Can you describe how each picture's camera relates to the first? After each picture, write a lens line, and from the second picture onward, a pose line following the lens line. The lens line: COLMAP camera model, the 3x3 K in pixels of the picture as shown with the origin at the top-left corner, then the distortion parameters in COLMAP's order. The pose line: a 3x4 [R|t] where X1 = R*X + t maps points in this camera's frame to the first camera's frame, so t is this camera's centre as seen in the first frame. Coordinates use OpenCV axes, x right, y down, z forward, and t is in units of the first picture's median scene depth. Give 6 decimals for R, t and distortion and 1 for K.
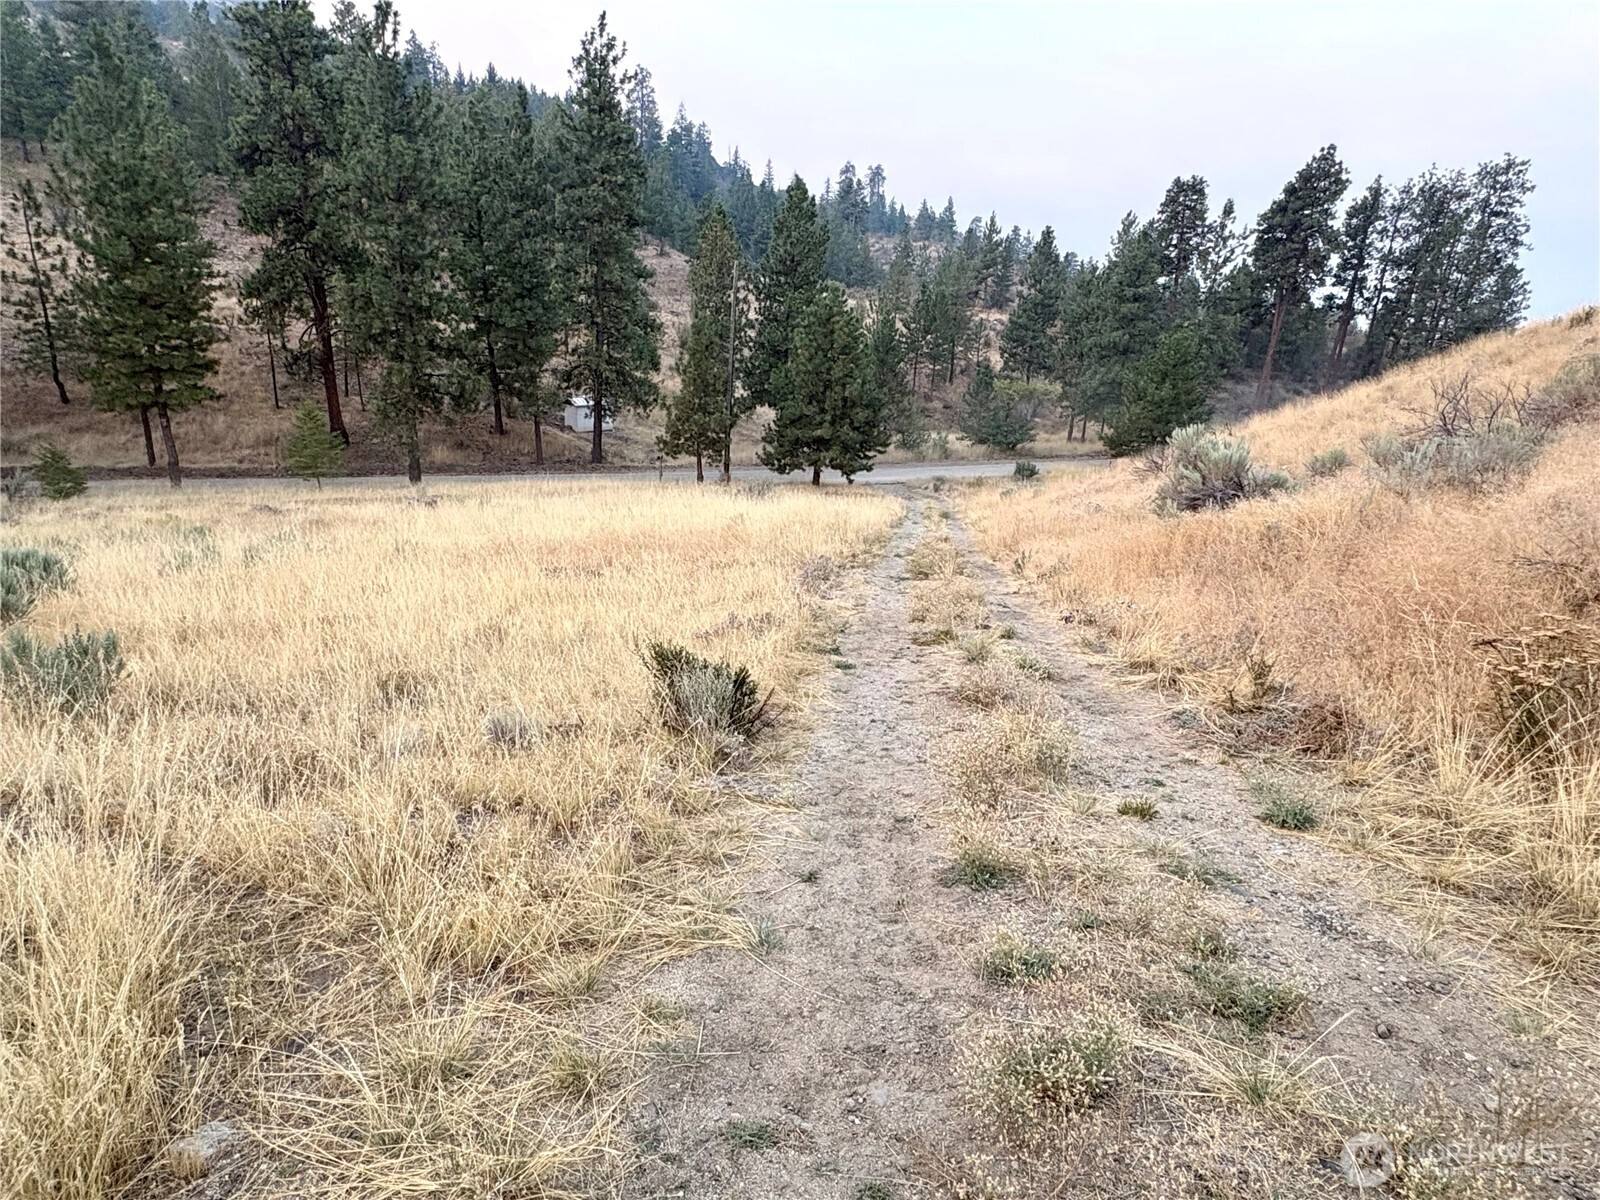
lens RADIAL K [[896.8, 0, 798.8], [0, 896.8, 599.9], [0, 0, 1]] dist [0.002652, -0.000183]
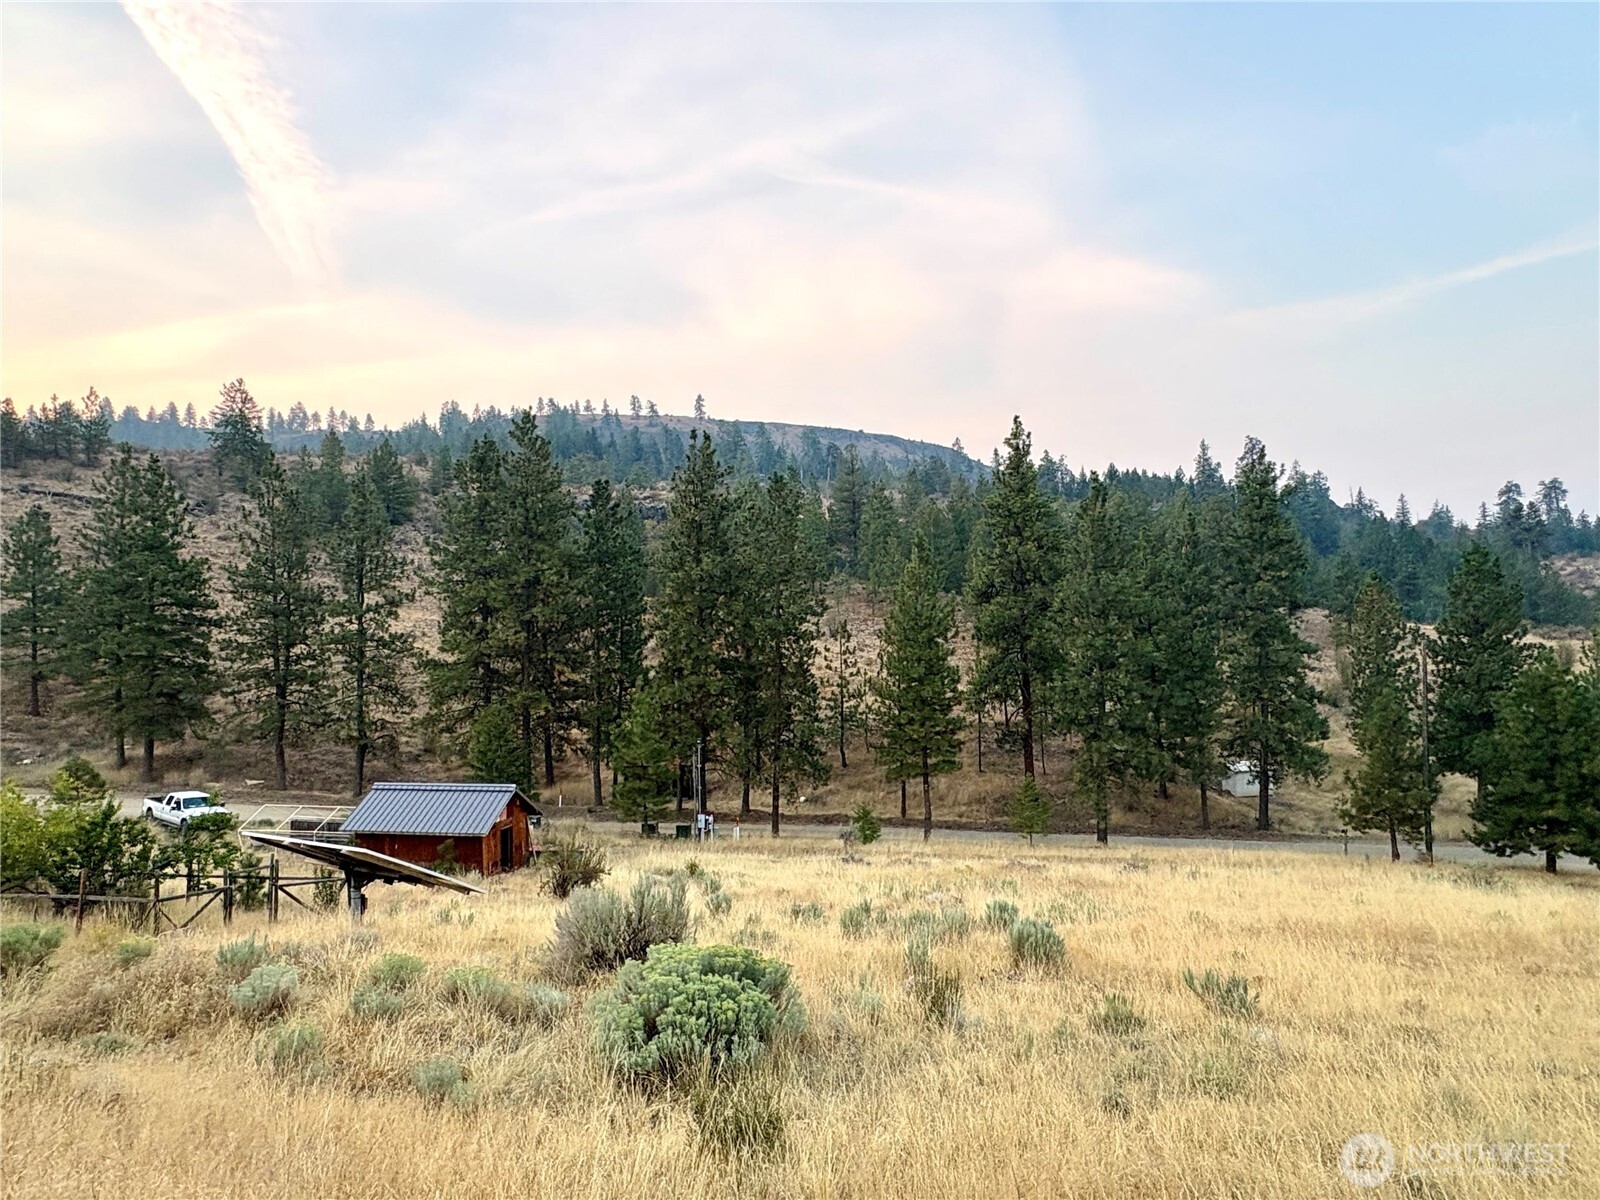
lens RADIAL K [[896.8, 0, 801.9], [0, 896.8, 600.2], [0, 0, 1]] dist [0.002652, -0.000183]
pose [[0.808445, -0.094226, -0.580980, -0.038186], [-0.126795, 0.936043, -0.328249, 0.003623], [0.574752, 0.339037, 0.744792, -0.159967]]
